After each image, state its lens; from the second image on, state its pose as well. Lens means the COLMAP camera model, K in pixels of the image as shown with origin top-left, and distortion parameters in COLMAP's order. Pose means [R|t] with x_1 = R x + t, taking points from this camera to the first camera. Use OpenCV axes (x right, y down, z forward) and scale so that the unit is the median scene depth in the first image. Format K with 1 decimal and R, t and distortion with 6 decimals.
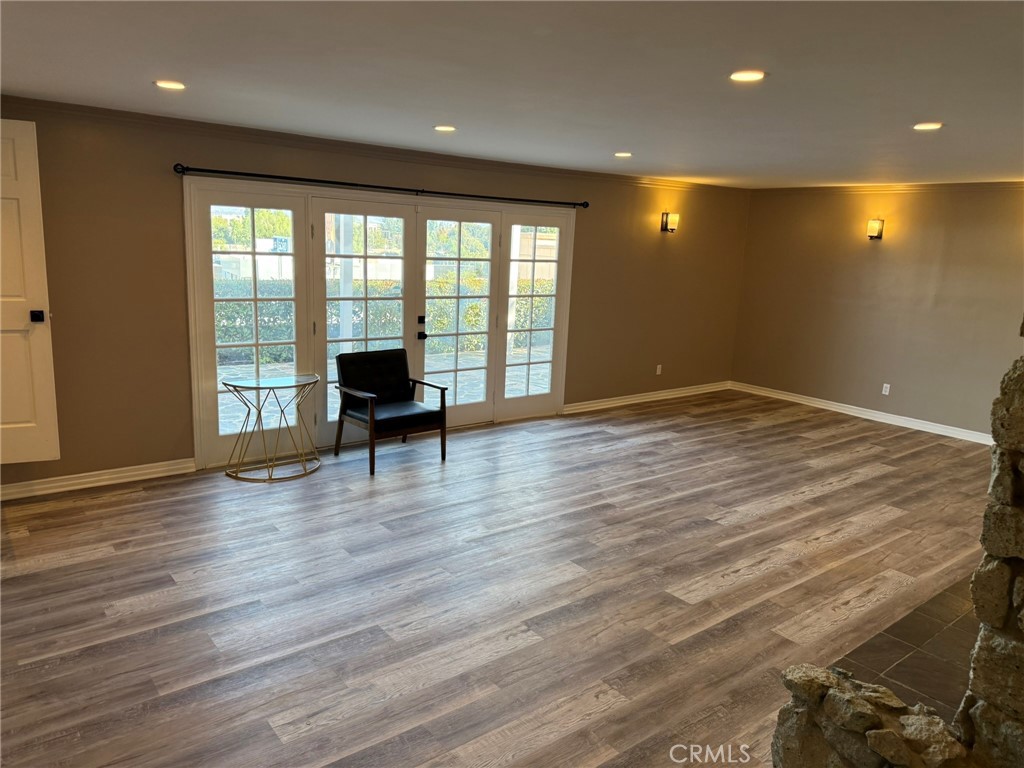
lens RADIAL K [[724.6, 0, 541.3], [0, 724.6, 377.0], [0, 0, 1]] dist [0.000238, -0.049761]
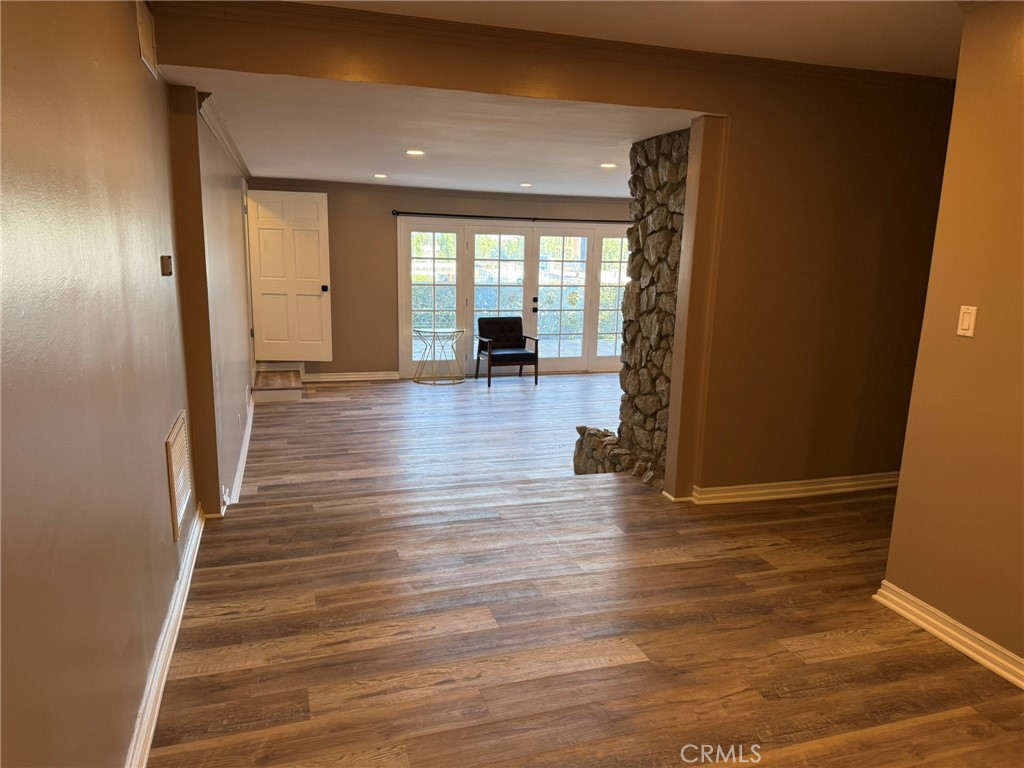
lens RADIAL K [[720.3, 0, 515.4], [0, 720.3, 387.6], [0, 0, 1]] dist [0.075761, -0.084917]
pose [[0.930703, 0.055415, -0.361555, 0.442070], [-0.052553, 0.998460, 0.017750, 0.102671], [0.361982, 0.002481, 0.932182, -0.571907]]
